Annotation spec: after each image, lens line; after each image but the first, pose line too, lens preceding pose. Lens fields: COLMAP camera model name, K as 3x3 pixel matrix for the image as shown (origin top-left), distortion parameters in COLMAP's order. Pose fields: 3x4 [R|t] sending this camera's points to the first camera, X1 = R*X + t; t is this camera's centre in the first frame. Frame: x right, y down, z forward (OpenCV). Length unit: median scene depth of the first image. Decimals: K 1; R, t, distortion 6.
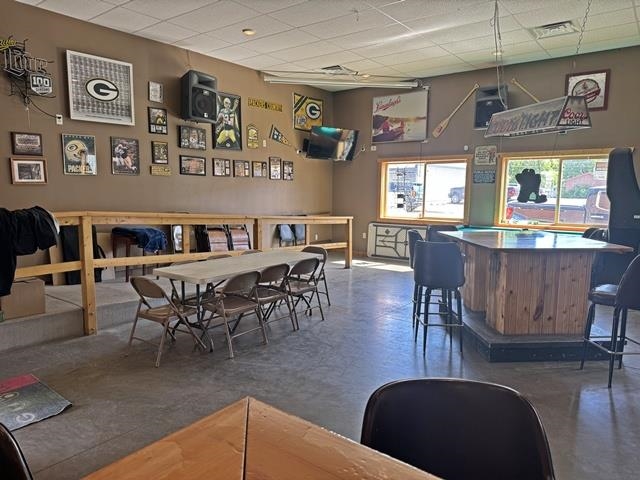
lens RADIAL K [[450.2, 0, 317.1], [0, 450.2, 237.1], [0, 0, 1]] dist [0.074471, -0.031913]
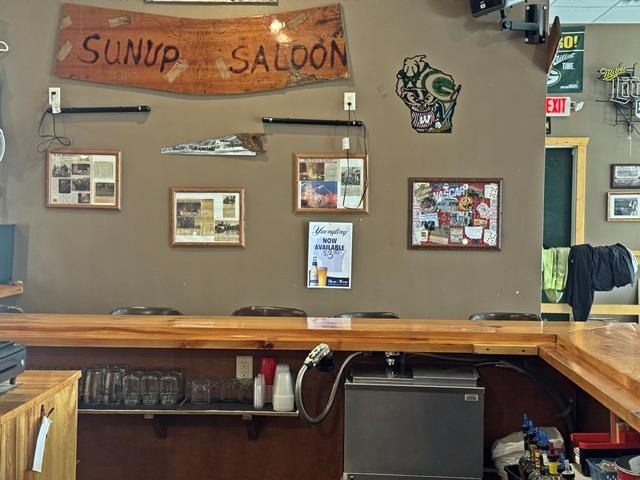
lens RADIAL K [[890.9, 0, 319.2], [0, 890.9, 239.0], [0, 0, 1]] dist [0.043740, 0.000000]
pose [[0.591218, 0.024782, -0.806131, 0.432303], [-0.103675, 0.993570, -0.045491, 0.059924], [0.799820, 0.110470, 0.589986, -0.493597]]
